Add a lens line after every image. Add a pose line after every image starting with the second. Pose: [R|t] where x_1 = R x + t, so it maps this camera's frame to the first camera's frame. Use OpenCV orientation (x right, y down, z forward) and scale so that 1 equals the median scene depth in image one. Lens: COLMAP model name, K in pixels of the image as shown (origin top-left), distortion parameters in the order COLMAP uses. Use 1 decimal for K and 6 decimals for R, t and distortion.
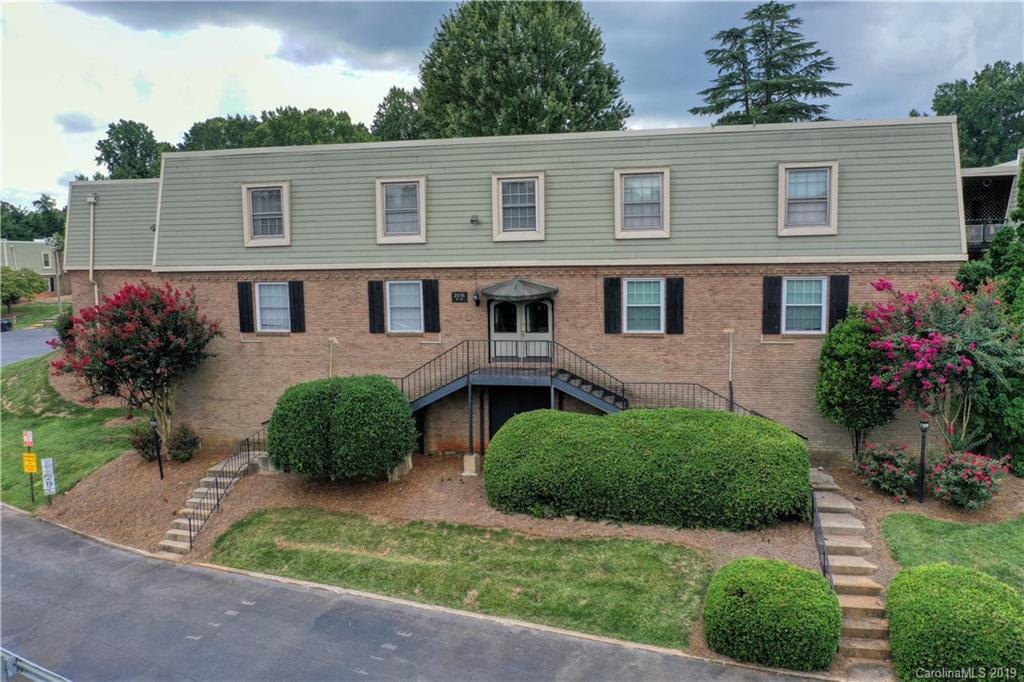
lens RADIAL K [[871.7, 0, 512.0], [0, 871.7, 341.0], [0, 0, 1]] dist [0.124009, -0.711349]
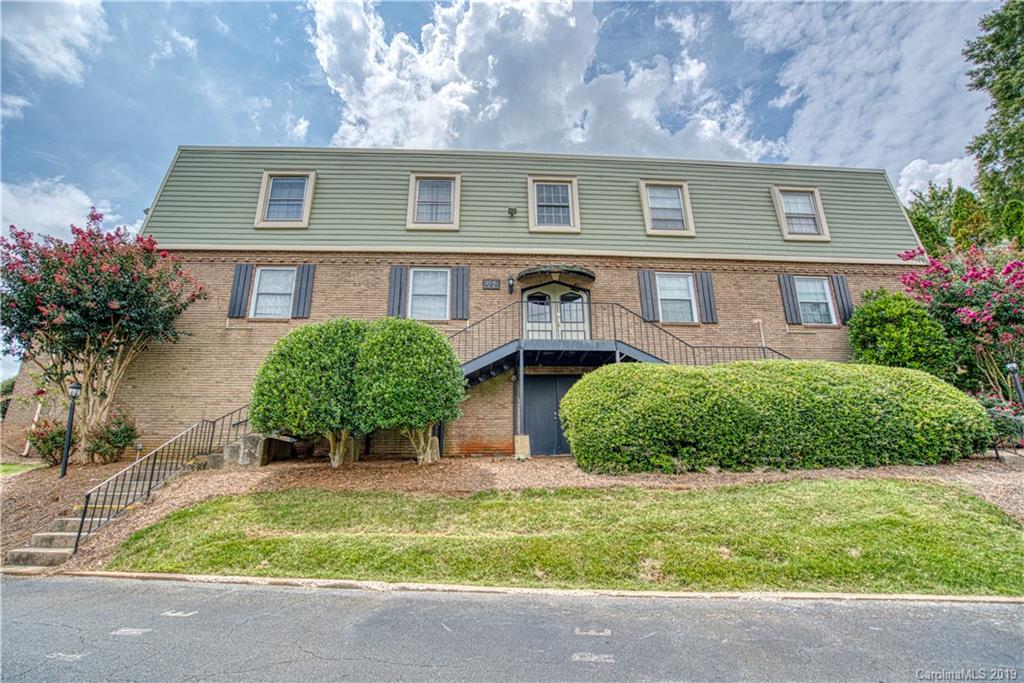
lens RADIAL K [[482.7, 0, 508.3], [0, 482.7, 340.8], [0, 0, 1]] dist [-0.038620, 0.001171]
pose [[0.963052, 0.086126, 0.255172, -0.176768], [0.024711, 0.915230, -0.402174, 0.225059], [-0.268178, 0.393620, 0.879286, 0.572590]]
